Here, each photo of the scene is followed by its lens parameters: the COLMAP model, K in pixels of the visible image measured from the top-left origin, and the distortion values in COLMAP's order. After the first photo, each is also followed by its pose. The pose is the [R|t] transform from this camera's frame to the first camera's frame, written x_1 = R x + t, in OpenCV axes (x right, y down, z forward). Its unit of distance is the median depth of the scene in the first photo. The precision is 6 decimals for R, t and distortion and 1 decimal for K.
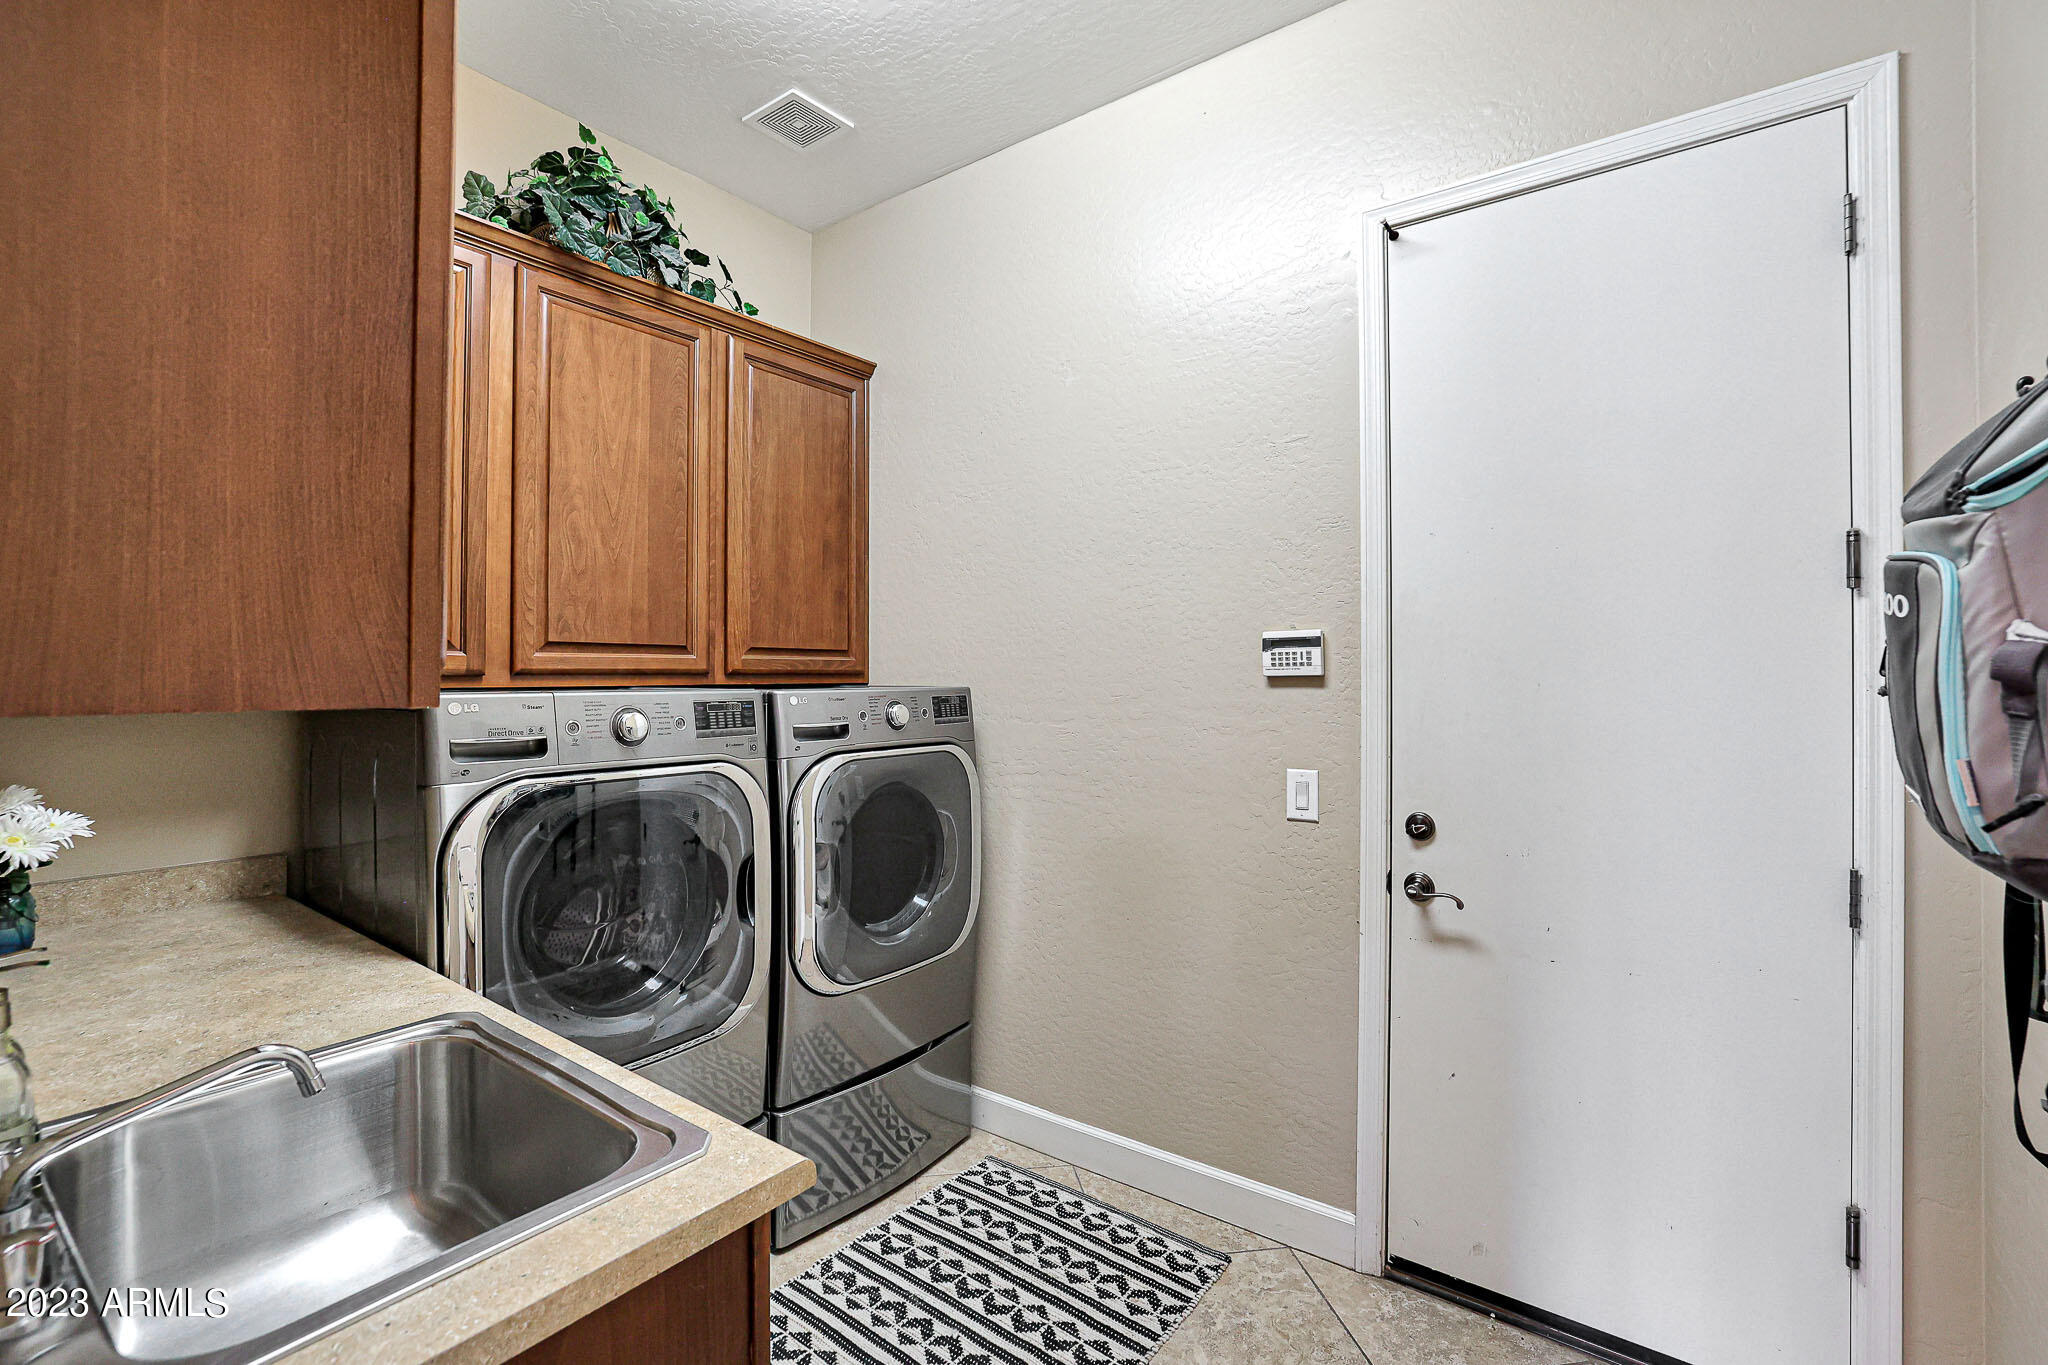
lens RADIAL K [[897.8, 0, 1024.0], [0, 897.8, 682.5], [0, 0, 1]] dist [-0.044271, 0.016752]
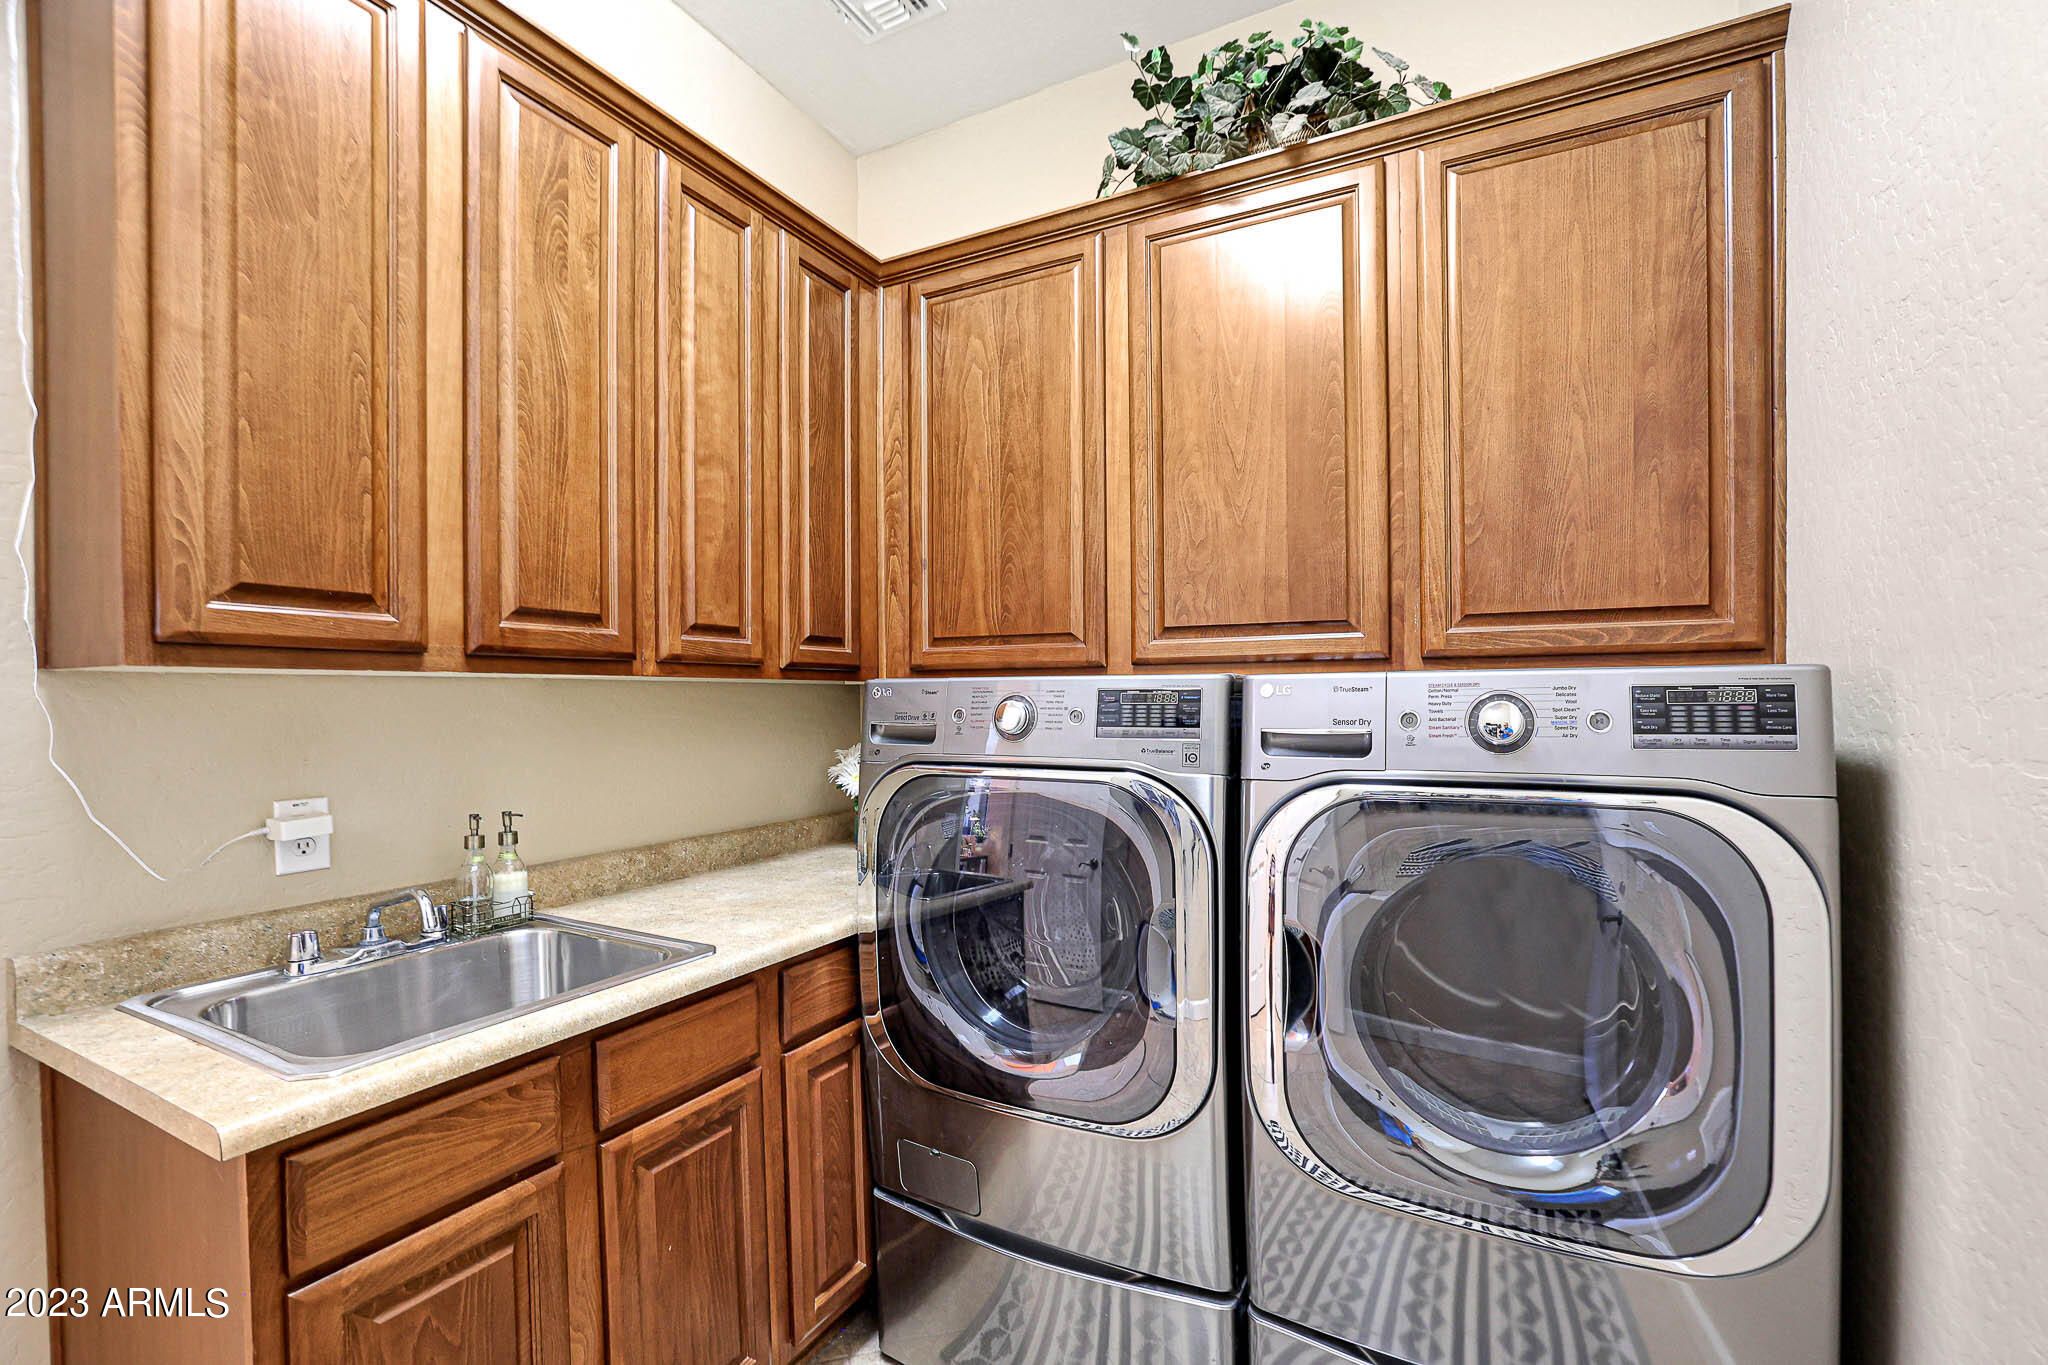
lens RADIAL K [[910.5, 0, 1018.8], [0, 910.5, 718.2], [0, 0, 1]] dist [-0.045410, 0.012887]
pose [[0.143947, 0.020871, -0.989365, 0.333846], [-0.000953, 0.999780, 0.020952, 0.024983], [0.989585, -0.002073, 0.143936, 0.687721]]
